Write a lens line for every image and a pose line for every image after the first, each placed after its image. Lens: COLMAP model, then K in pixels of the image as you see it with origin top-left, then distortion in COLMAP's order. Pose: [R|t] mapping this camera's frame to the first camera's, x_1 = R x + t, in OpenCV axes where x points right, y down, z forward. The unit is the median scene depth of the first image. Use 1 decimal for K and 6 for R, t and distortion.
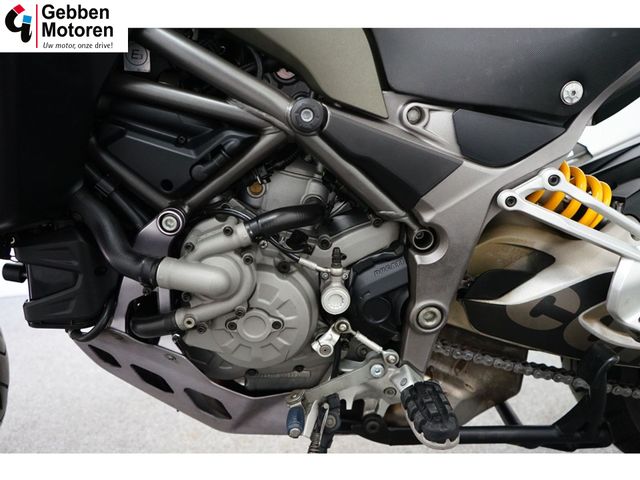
lens RADIAL K [[529.6, 0, 319.7], [0, 529.6, 238.9], [0, 0, 1]] dist [-0.006678, 0.004505]
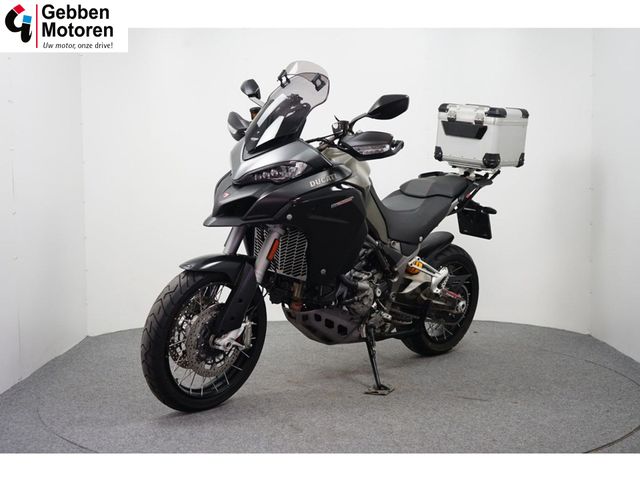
lens RADIAL K [[846.2, 0, 324.3], [0, 846.2, 240.9], [0, 0, 1]] dist [-0.025213, 0.000000]
pose [[0.725129, -0.011775, 0.688513, -4.413624], [0.100423, 0.990973, -0.088816, 0.249522], [-0.681252, 0.133546, 0.719765, -3.121537]]
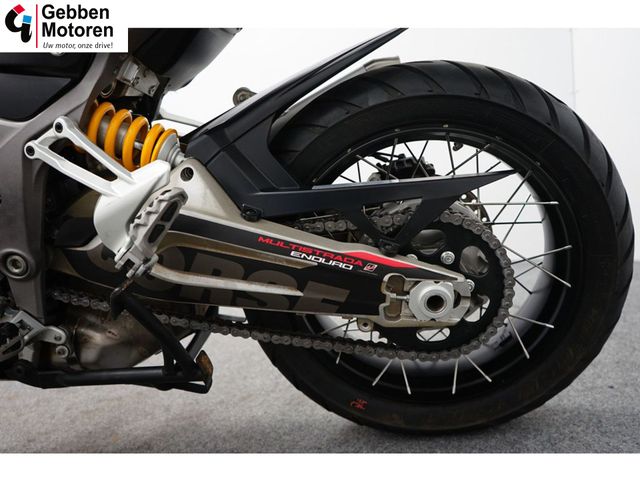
lens RADIAL K [[529.6, 0, 322.1], [0, 529.6, 239.1], [0, 0, 1]] dist [-0.006678, 0.004505]
pose [[0.989379, -0.051810, -0.135811, 1.045237], [0.051555, 0.998656, -0.005395, 0.141727], [0.135908, -0.001664, 0.990720, -0.001873]]
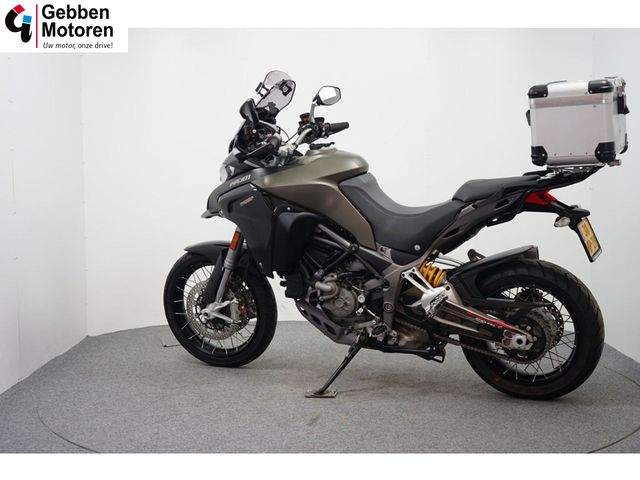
lens RADIAL K [[846.2, 0, 319.4], [0, 846.2, 238.5], [0, 0, 1]] dist [-0.025213, 0.000000]
pose [[0.885858, 0.070326, -0.458595, 2.395882], [-0.108821, 0.992366, -0.058025, 0.077002], [0.451013, 0.101307, 0.886749, -4.269296]]
